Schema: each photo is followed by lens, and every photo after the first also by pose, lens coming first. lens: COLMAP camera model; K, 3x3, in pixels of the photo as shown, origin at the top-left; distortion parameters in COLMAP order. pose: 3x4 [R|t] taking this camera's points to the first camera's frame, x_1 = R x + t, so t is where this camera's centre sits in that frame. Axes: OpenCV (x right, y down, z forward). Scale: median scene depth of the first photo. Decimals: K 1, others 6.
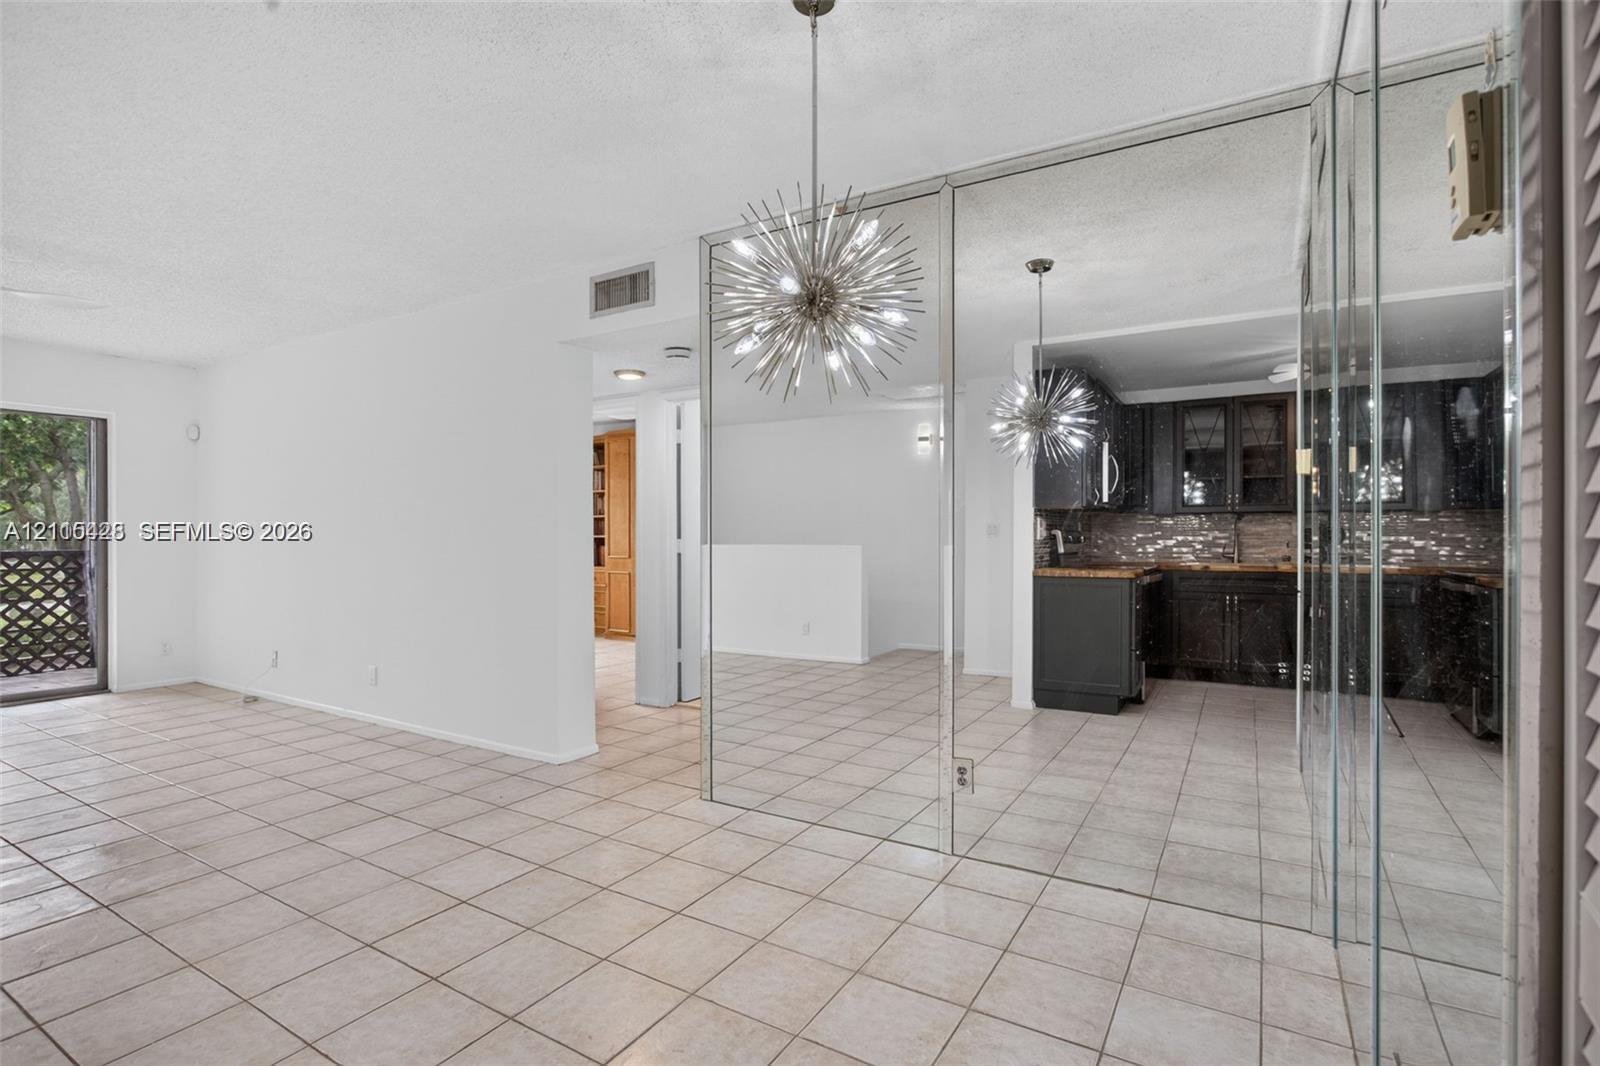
lens RADIAL K [[776.0, 0, 800.0], [0, 776.0, 533.0], [0, 0, 1]] dist [-0.004802, -0.000391]
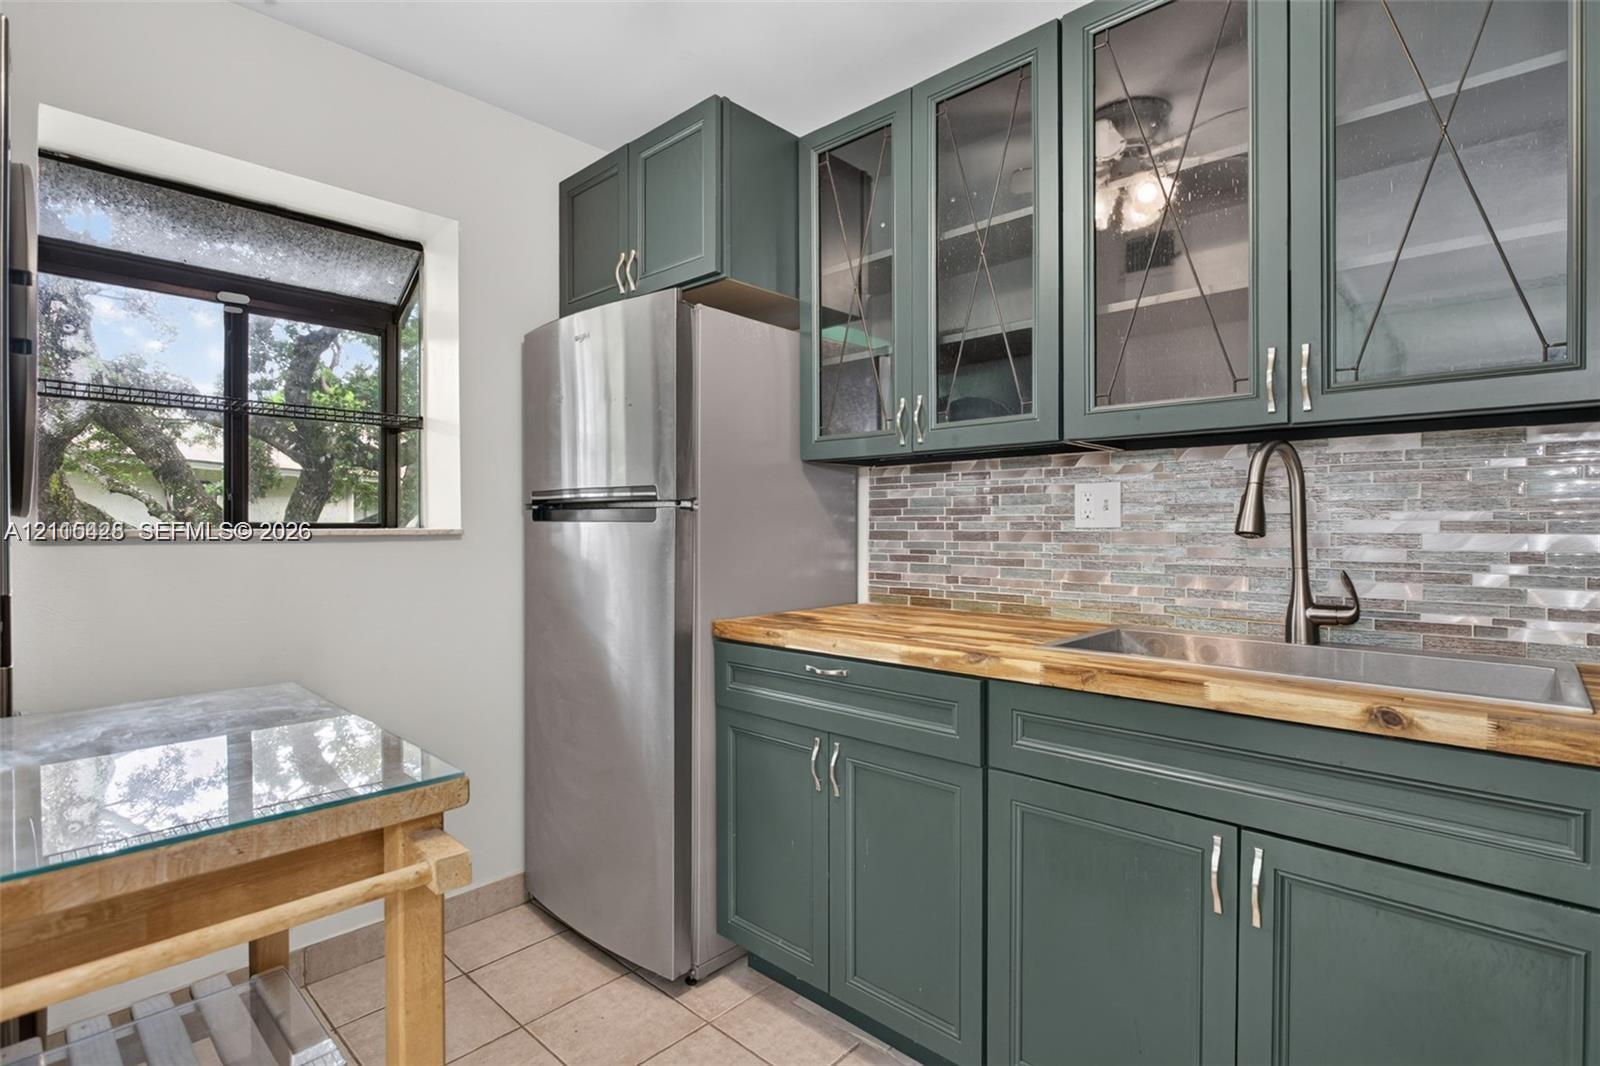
lens RADIAL K [[782.6, 0, 795.8], [0, 782.6, 526.6], [0, 0, 1]] dist [-0.008601, 0.000021]
pose [[0.978661, 0.001292, -0.205475, 0.598643], [-0.001484, 0.999999, -0.000778, 0.003160], [0.205474, 0.001066, 0.978662, 0.729385]]
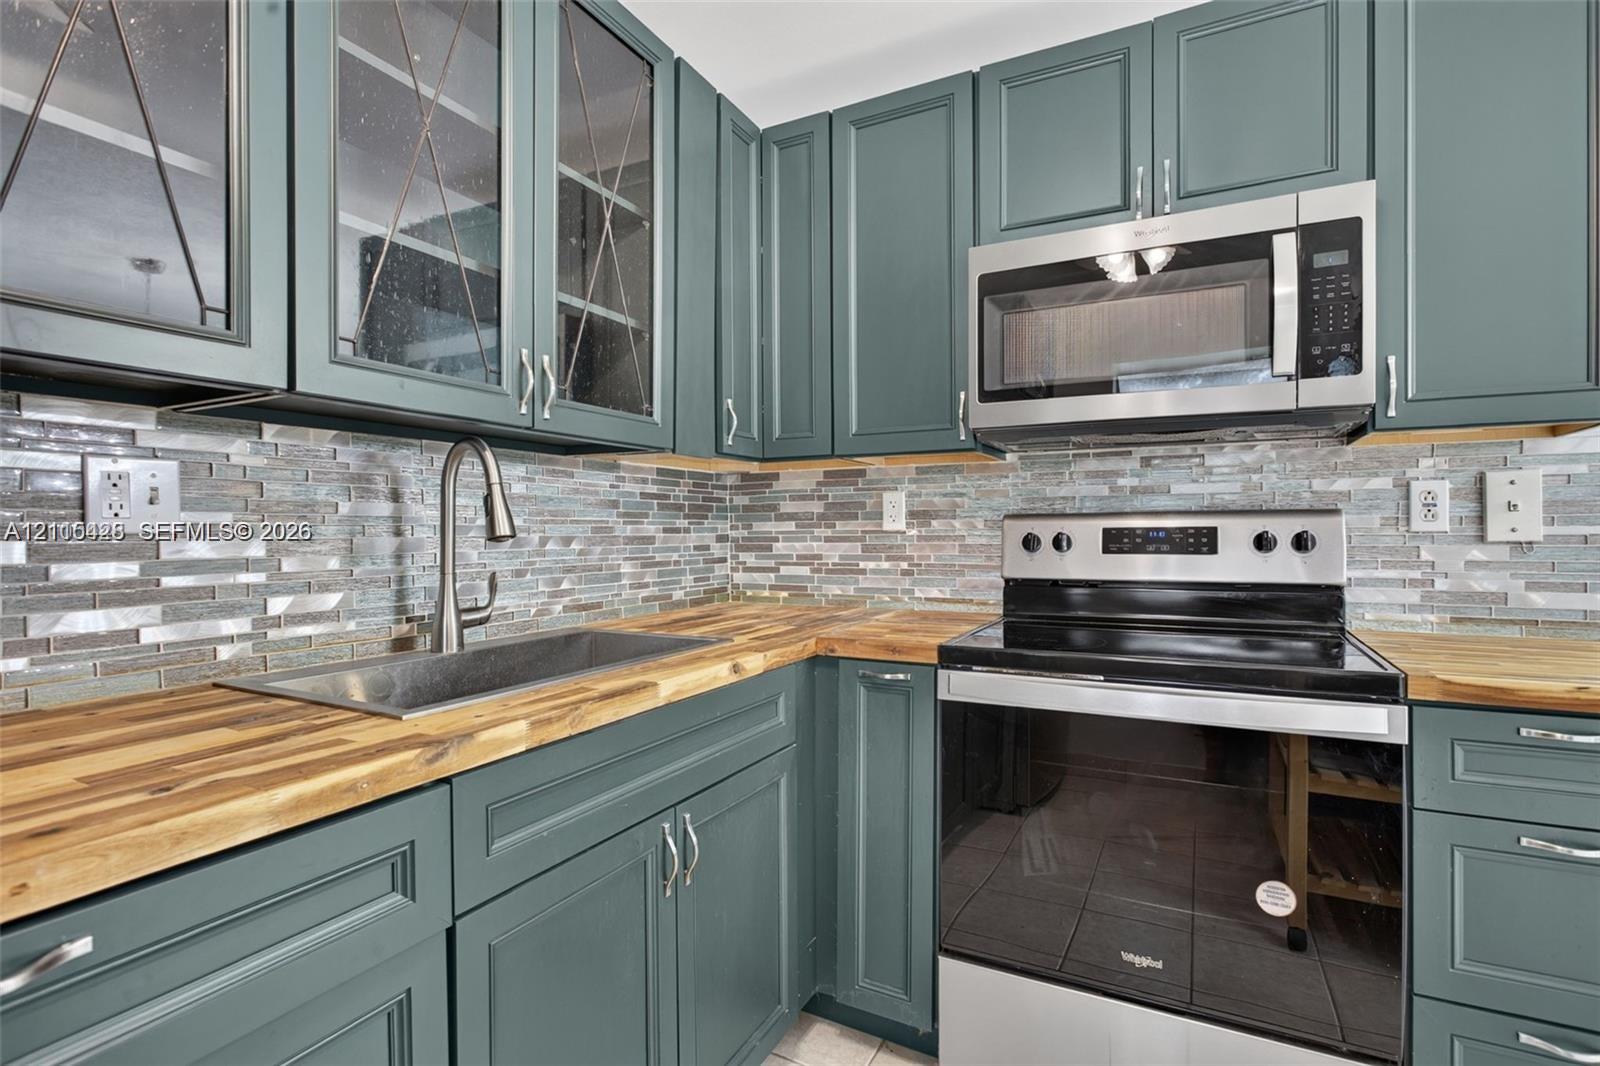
lens RADIAL K [[776.0, 0, 800.0], [0, 776.0, 533.0], [0, 0, 1]] dist [-0.004802, -0.000391]
pose [[-0.066625, -0.003984, 0.997770, 0.457719], [0.006687, 0.999968, 0.004440, 0.003060], [-0.997756, 0.006968, -0.066596, 0.917893]]
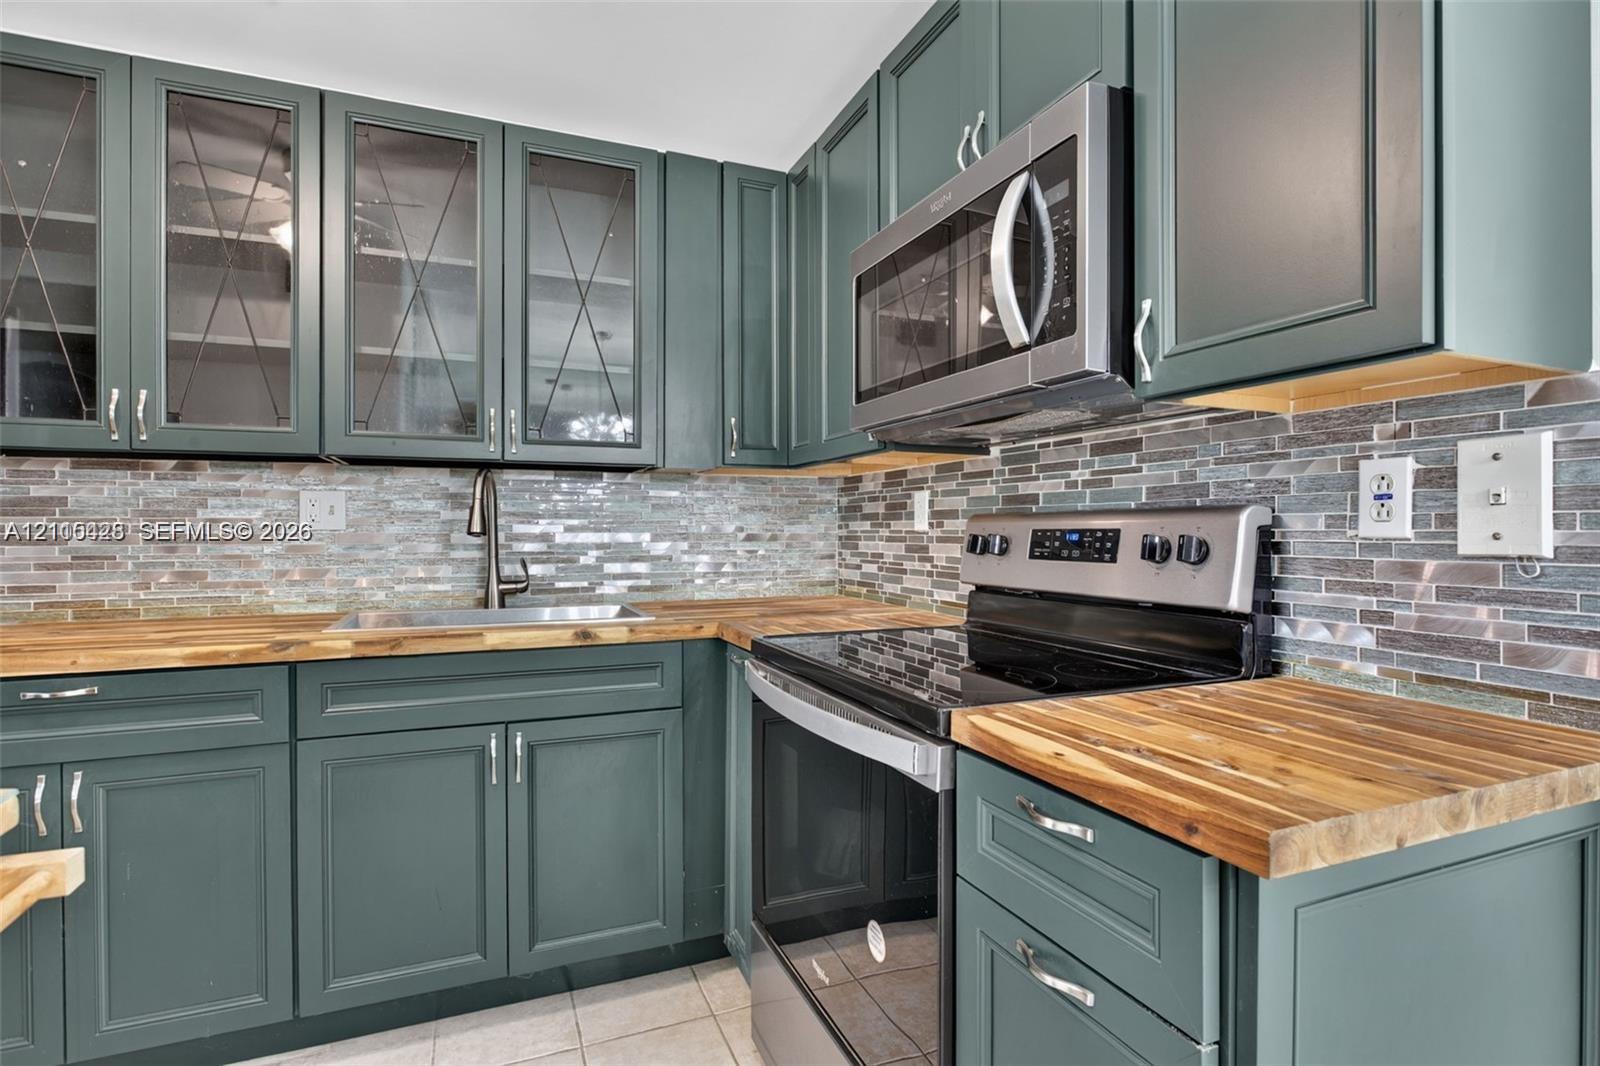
lens RADIAL K [[782.6, 0, 795.8], [0, 782.6, 526.6], [0, 0, 1]] dist [-0.008601, 0.000021]
pose [[0.595851, 0.002497, 0.803091, 0.493304], [0.001153, 0.999991, -0.003964, 0.003249], [-0.803094, 0.003288, 0.595843, 0.673200]]
